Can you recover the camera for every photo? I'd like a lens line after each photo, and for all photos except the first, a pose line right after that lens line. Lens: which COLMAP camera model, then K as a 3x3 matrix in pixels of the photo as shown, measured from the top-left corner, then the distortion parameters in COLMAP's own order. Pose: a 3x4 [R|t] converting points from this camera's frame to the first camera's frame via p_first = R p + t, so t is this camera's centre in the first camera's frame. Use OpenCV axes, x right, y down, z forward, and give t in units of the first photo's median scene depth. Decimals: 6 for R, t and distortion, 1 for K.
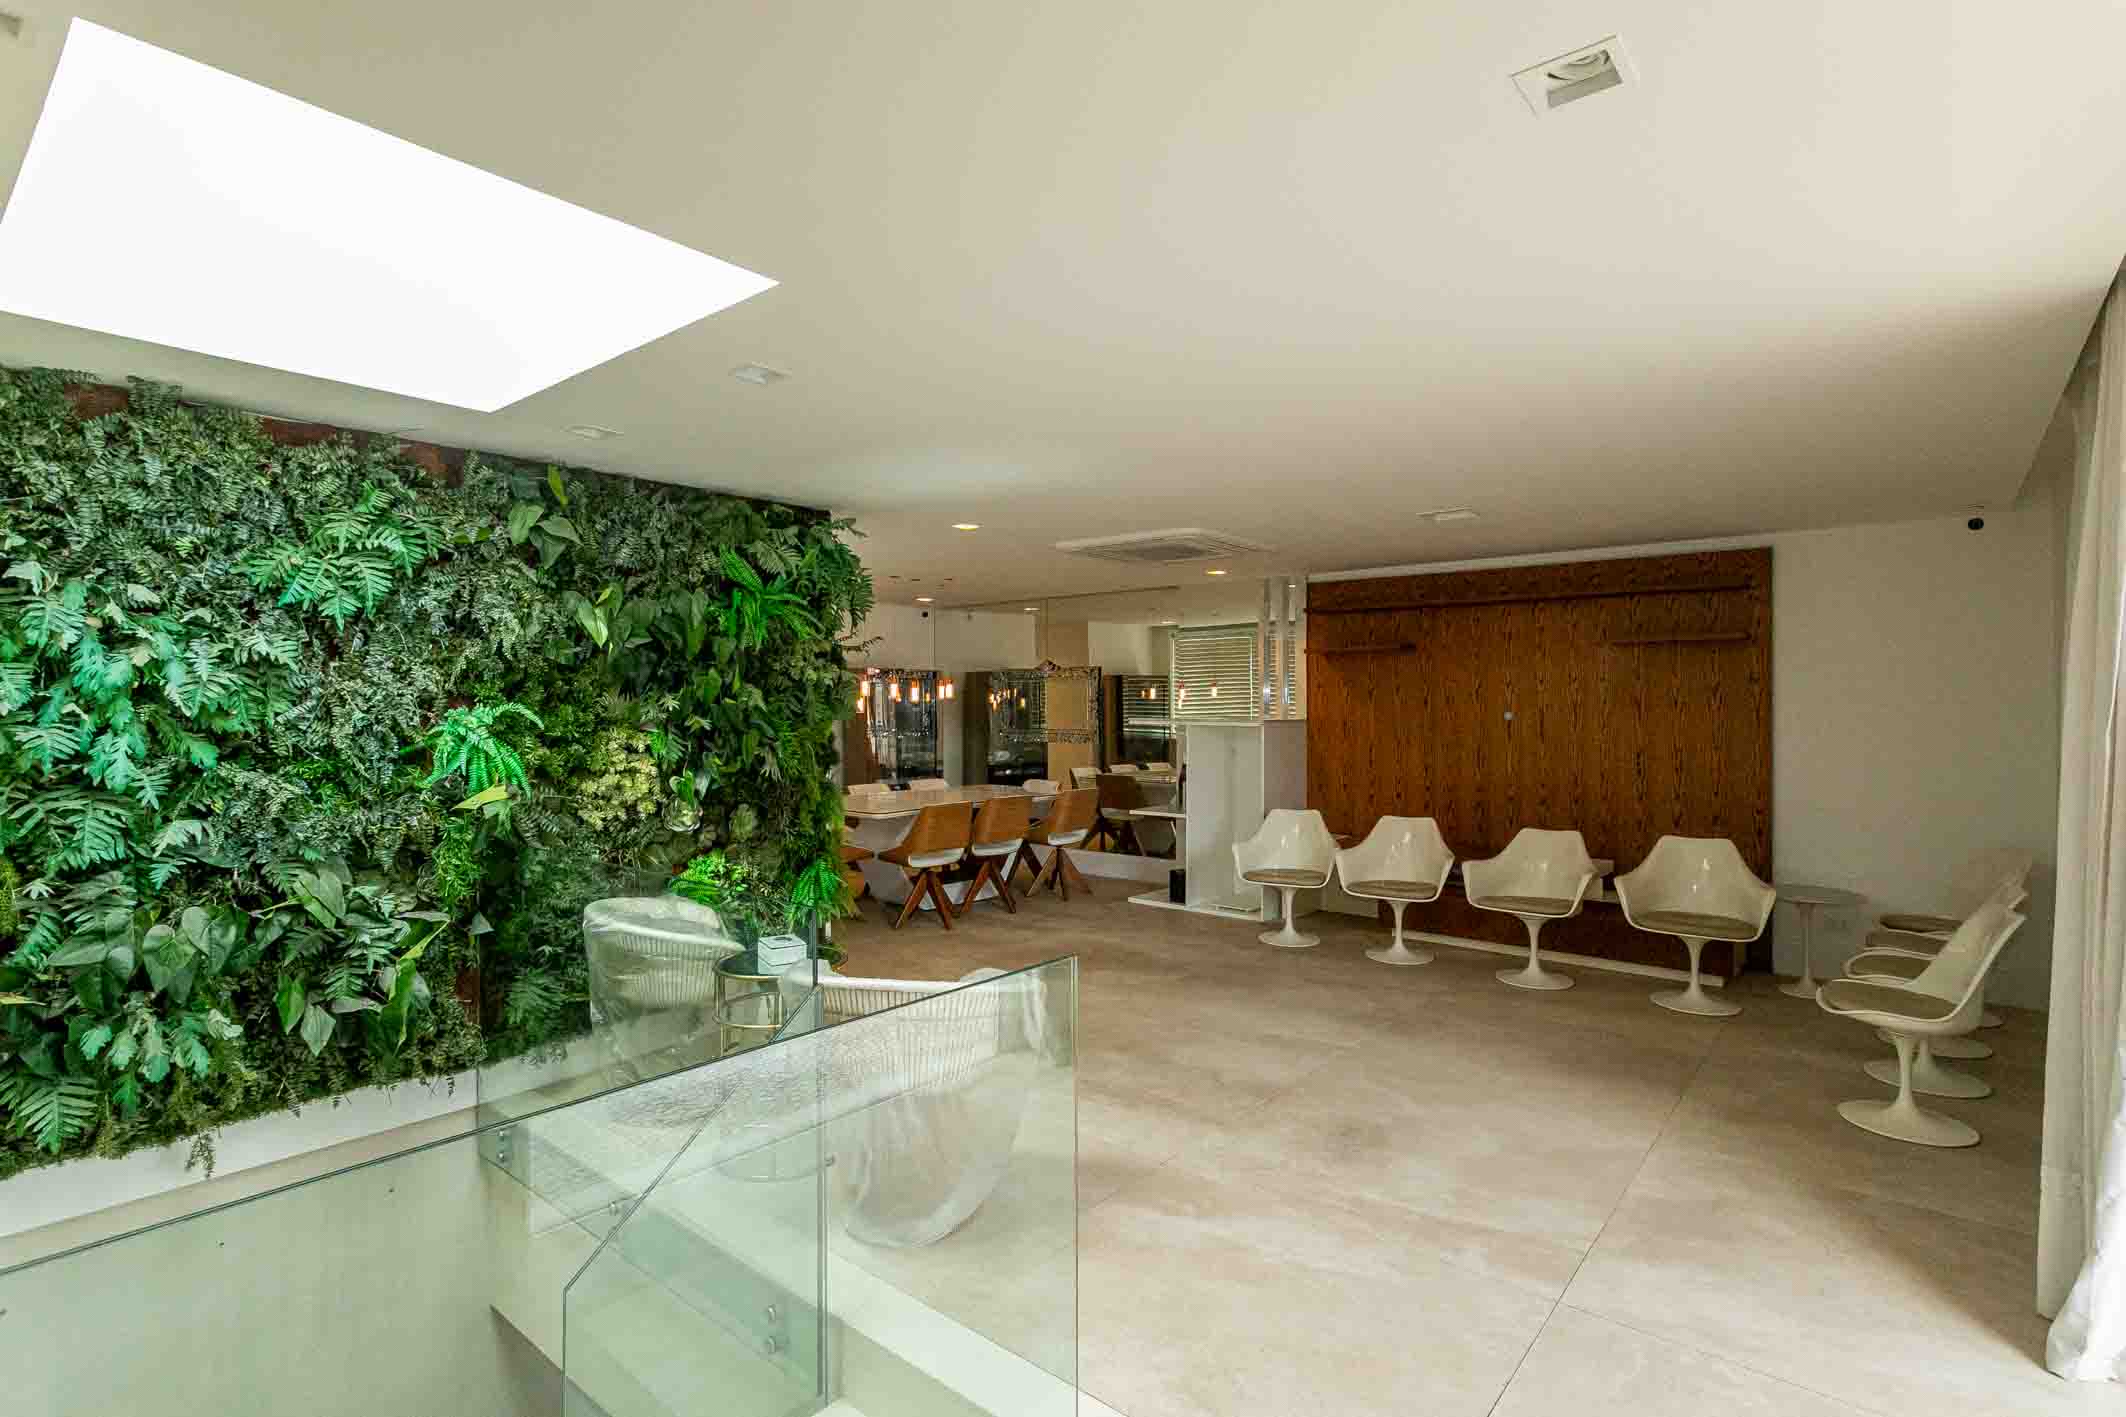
lens RADIAL K [[1027.9, 0, 1056.4], [0, 1027.9, 697.1], [0, 0, 1]] dist [-0.002343, 0.000290]
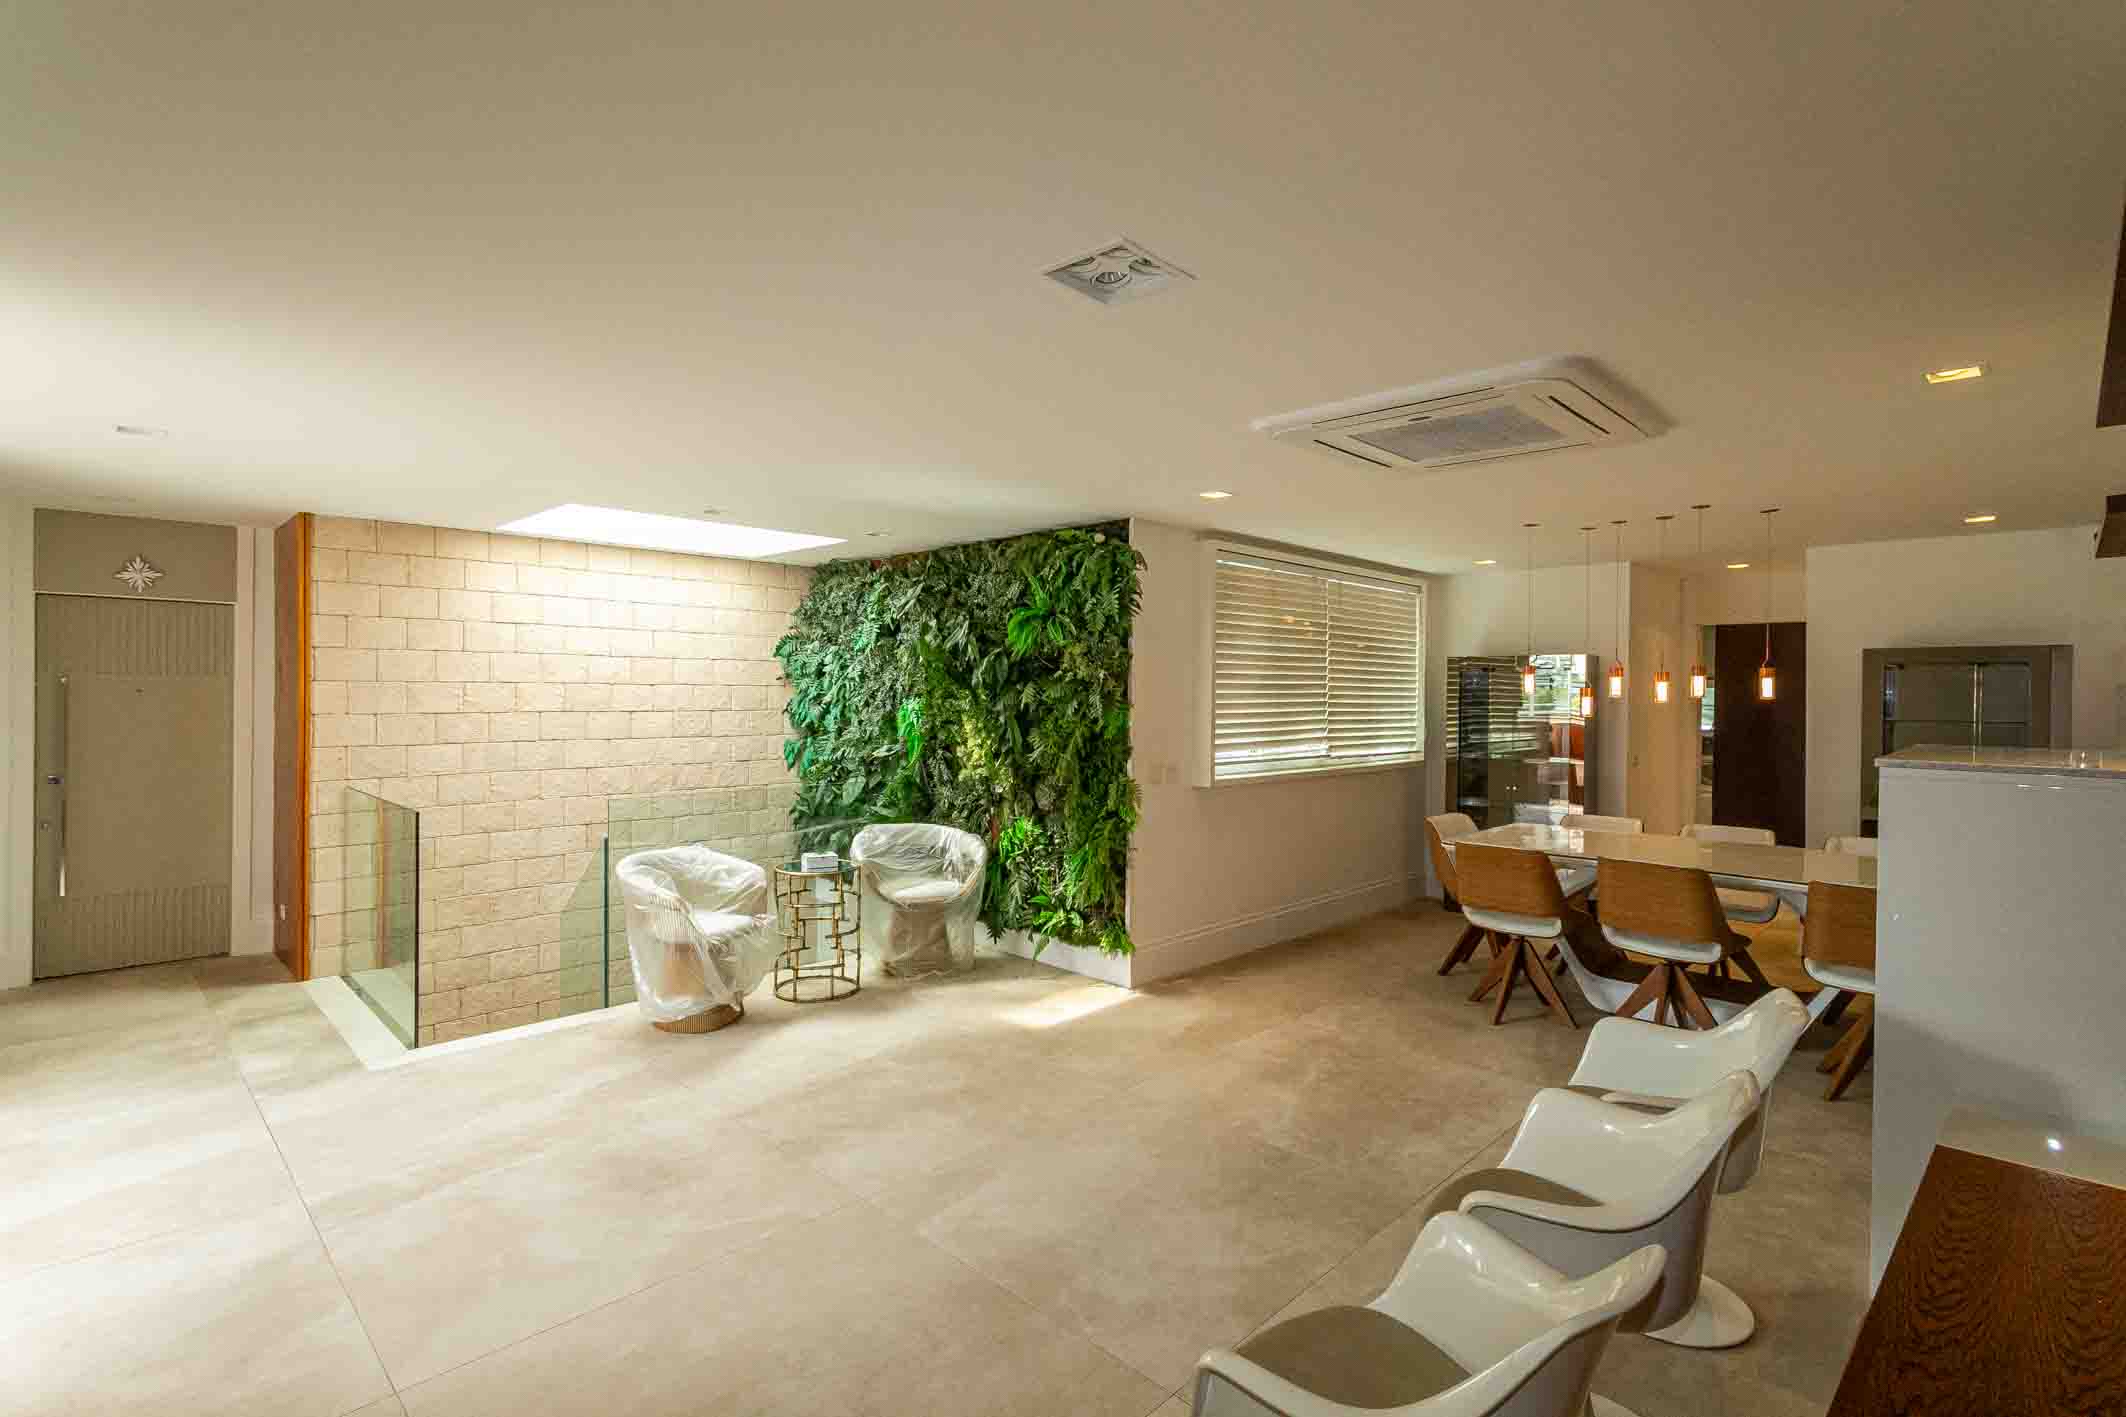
lens RADIAL K [[1010.4, 0, 1065.5], [0, 1010.4, 699.3], [0, 0, 1]] dist [0.000680, 0.000520]
pose [[-0.090994, 0.004362, -0.995842, 1.371996], [-0.004583, 0.999978, 0.004799, 0.004719], [0.995841, 0.005001, -0.090972, 1.735865]]
